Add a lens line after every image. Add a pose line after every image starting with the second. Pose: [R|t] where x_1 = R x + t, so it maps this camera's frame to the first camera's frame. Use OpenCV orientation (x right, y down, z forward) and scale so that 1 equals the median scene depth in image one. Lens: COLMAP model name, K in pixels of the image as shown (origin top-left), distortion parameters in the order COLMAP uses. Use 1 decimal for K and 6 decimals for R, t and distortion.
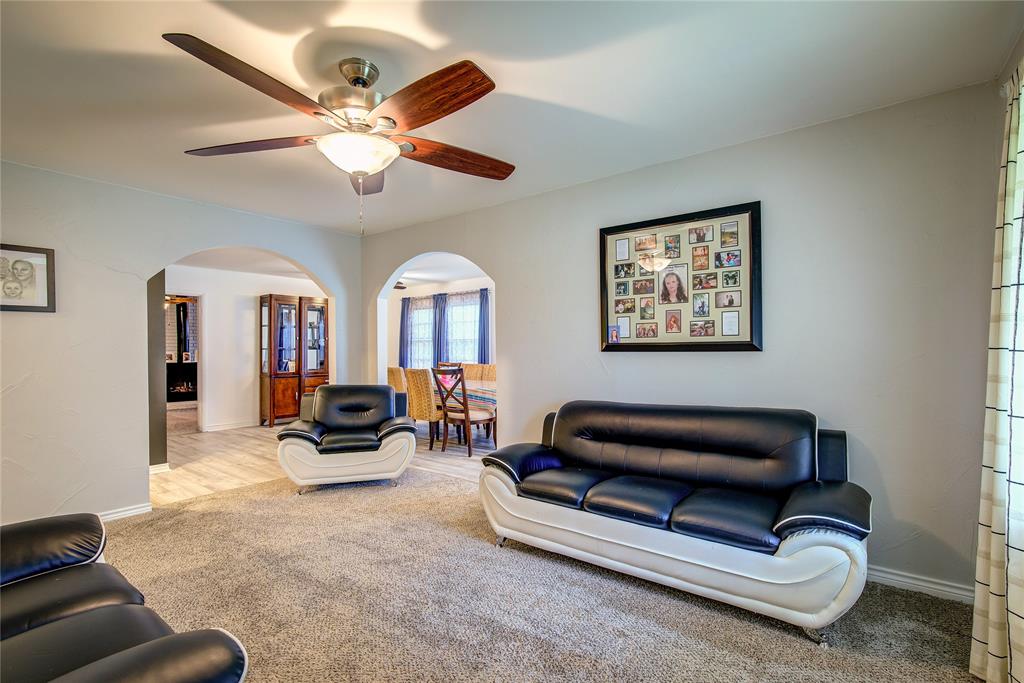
lens RADIAL K [[465.8, 0, 513.7], [0, 465.8, 343.6], [0, 0, 1]] dist [-0.002326, 0.001033]
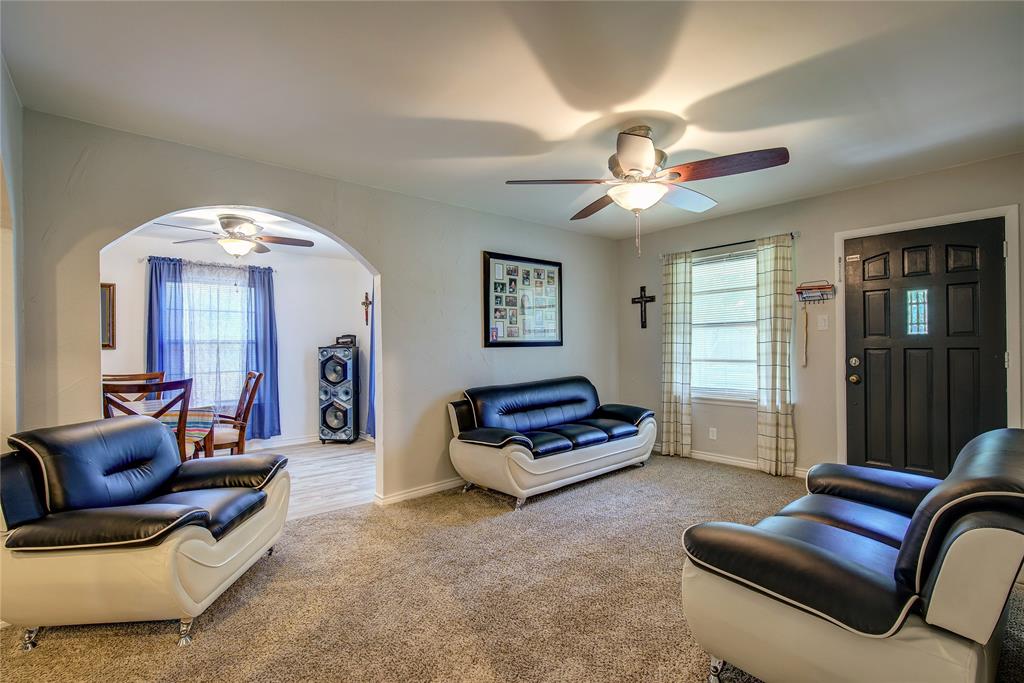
lens RADIAL K [[465.8, 0, 516.9], [0, 465.8, 346.1], [0, 0, 1]] dist [-0.002326, 0.001033]
pose [[0.209549, 0.001974, 0.977796, -1.090981], [0.005429, 0.999980, -0.003182, 0.018549], [-0.977783, 0.005976, 0.209534, 0.681479]]
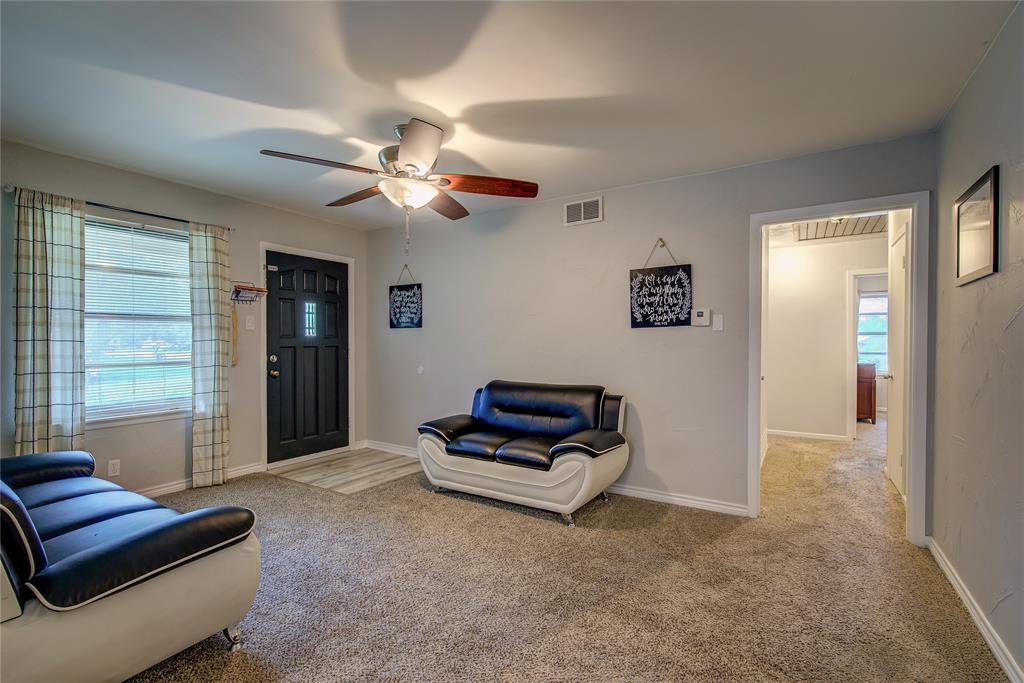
lens RADIAL K [[465.8, 0, 517.8], [0, 465.8, 344.7], [0, 0, 1]] dist [-0.002326, 0.001033]
pose [[-0.996294, 0.007063, -0.085723, -0.335460], [0.006677, 0.999966, 0.004781, 0.016682], [0.085754, 0.004191, -0.996308, 1.516857]]
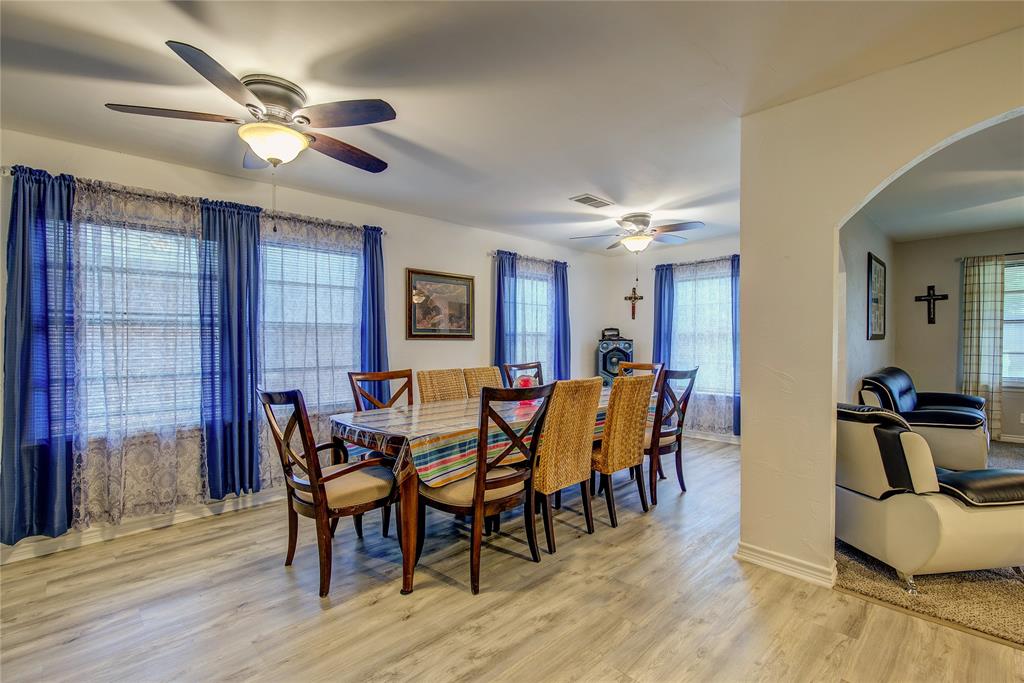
lens RADIAL K [[465.8, 0, 517.2], [0, 465.8, 347.4], [0, 0, 1]] dist [-0.002326, 0.001033]
pose [[0.150590, -0.006944, 0.988572, -1.416662], [0.000502, 0.999976, 0.006948, 0.030146], [-0.988596, -0.000550, 0.150590, 1.921746]]
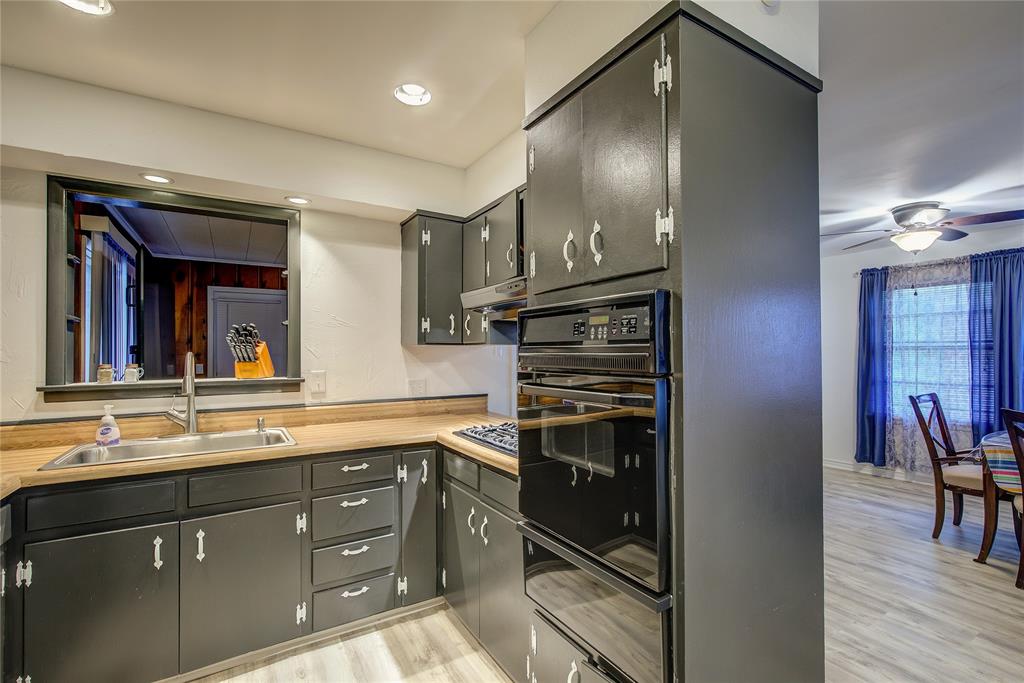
lens RADIAL K [[465.8, 0, 516.2], [0, 465.8, 349.2], [0, 0, 1]] dist [-0.002326, 0.001033]
pose [[0.928798, -0.002334, -0.370579, -1.248098], [0.003405, 0.999992, 0.002235, -0.018275], [0.370571, -0.003338, 0.928798, 0.985282]]
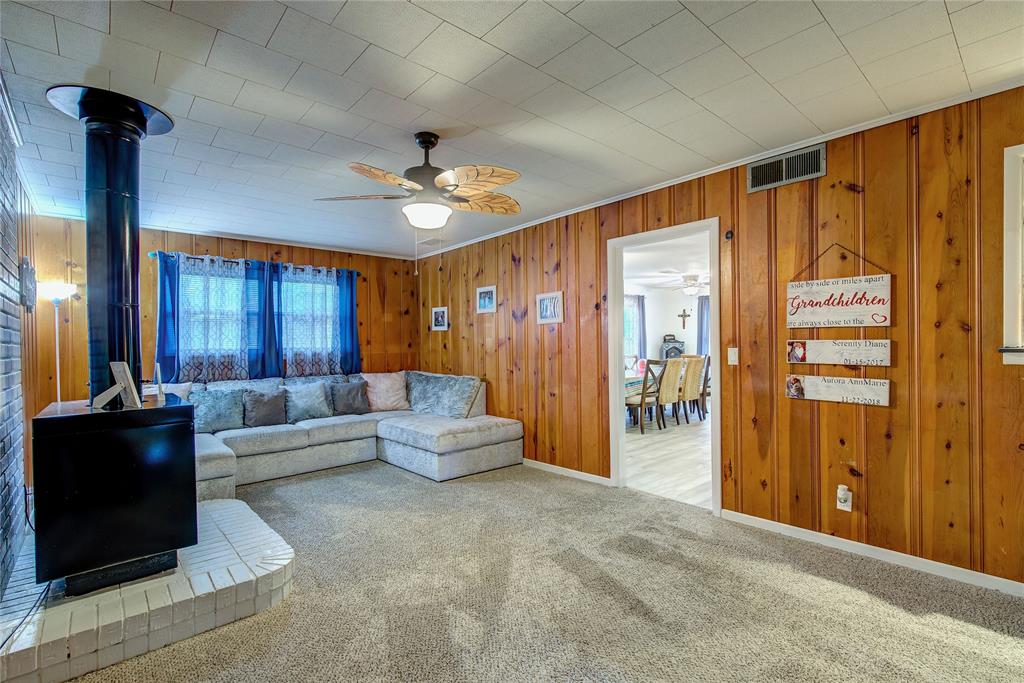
lens RADIAL K [[465.8, 0, 516.8], [0, 465.8, 344.1], [0, 0, 1]] dist [-0.002326, 0.001033]
pose [[0.203884, 0.001347, 0.978994, -2.773326], [0.005559, 0.999981, -0.002533, 0.029741], [-0.978979, 0.005959, 0.203872, 2.212416]]
